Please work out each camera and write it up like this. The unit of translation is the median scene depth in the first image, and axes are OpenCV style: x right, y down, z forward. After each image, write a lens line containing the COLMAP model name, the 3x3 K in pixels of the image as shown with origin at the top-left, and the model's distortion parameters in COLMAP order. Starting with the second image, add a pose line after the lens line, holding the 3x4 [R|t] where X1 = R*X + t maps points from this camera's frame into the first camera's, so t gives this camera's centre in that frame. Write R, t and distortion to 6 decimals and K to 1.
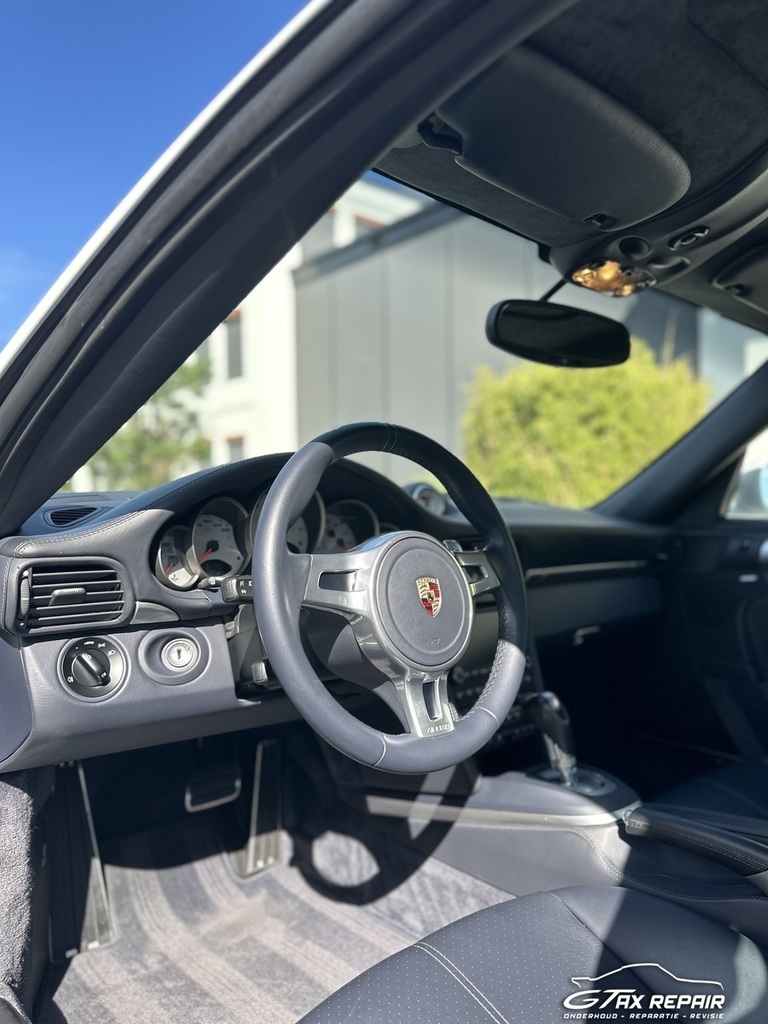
lens RADIAL K [[738.3, 0, 383.4], [0, 738.3, 514.1], [0, 0, 1]] dist [0.037538, -0.051002]
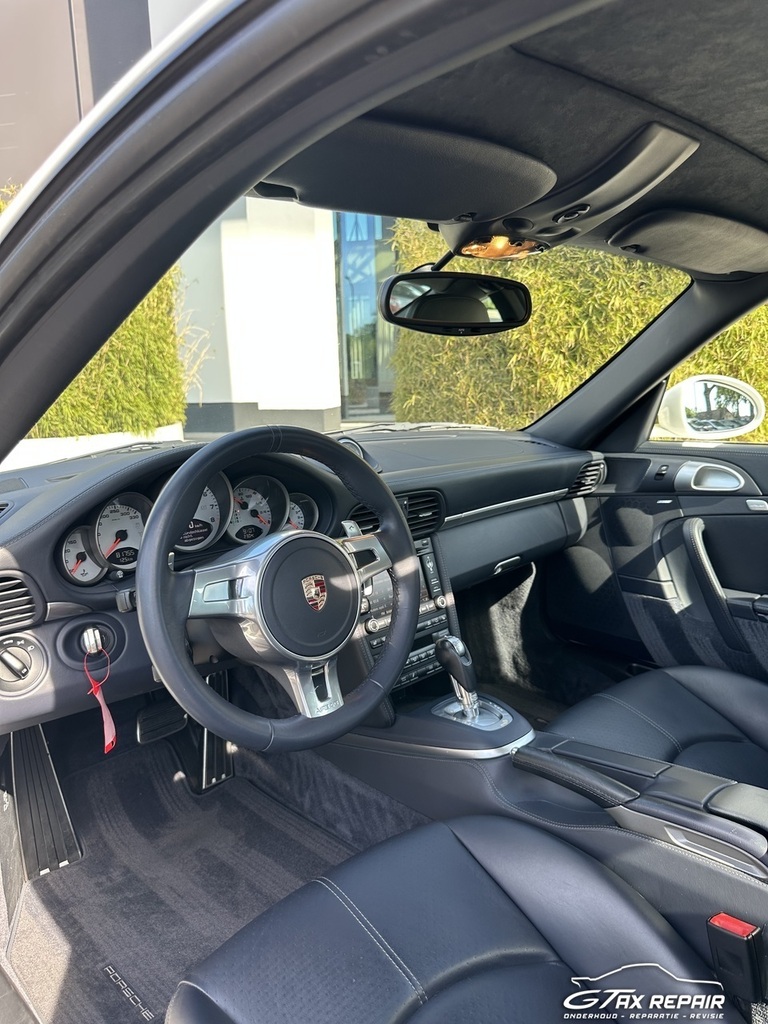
lens RADIAL K [[738.3, 0, 386.8], [0, 738.3, 515.0], [0, 0, 1]] dist [0.037538, -0.051002]
pose [[0.999140, -0.039197, 0.013551, 0.117883], [0.036007, 0.981975, 0.185549, -0.148895], [-0.020580, -0.184901, 0.982542, -0.037508]]
